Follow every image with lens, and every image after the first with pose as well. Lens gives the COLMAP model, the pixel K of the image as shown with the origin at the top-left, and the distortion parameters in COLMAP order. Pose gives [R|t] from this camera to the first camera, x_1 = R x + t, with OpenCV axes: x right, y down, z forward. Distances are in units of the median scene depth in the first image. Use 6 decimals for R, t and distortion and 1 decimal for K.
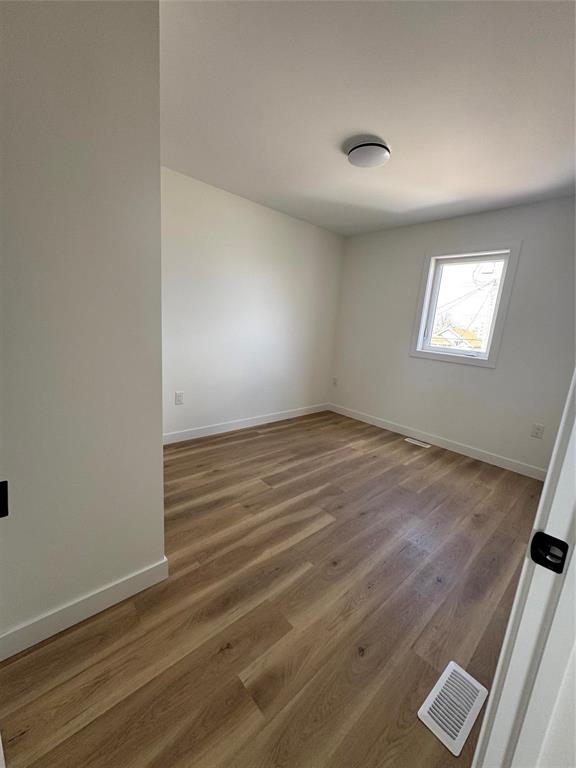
lens RADIAL K [[307.4, 0, 292.7], [0, 307.4, 383.7], [0, 0, 1]] dist [0.002376, -0.000062]
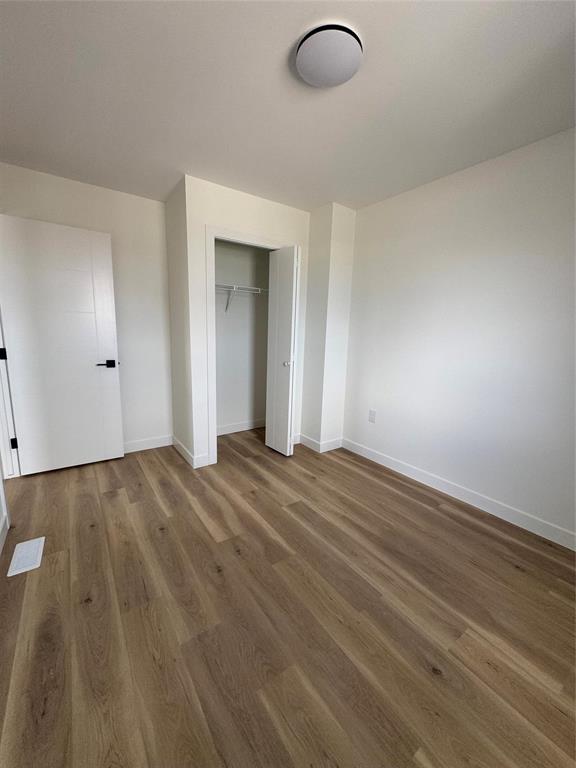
lens RADIAL K [[307.4, 0, 291.4], [0, 307.4, 388.1], [0, 0, 1]] dist [0.002376, -0.000062]
pose [[-0.123814, 0.107658, -0.986448, 0.790583], [-0.230935, 0.963676, 0.134158, -0.142077], [0.965059, 0.244416, -0.094455, 0.973275]]
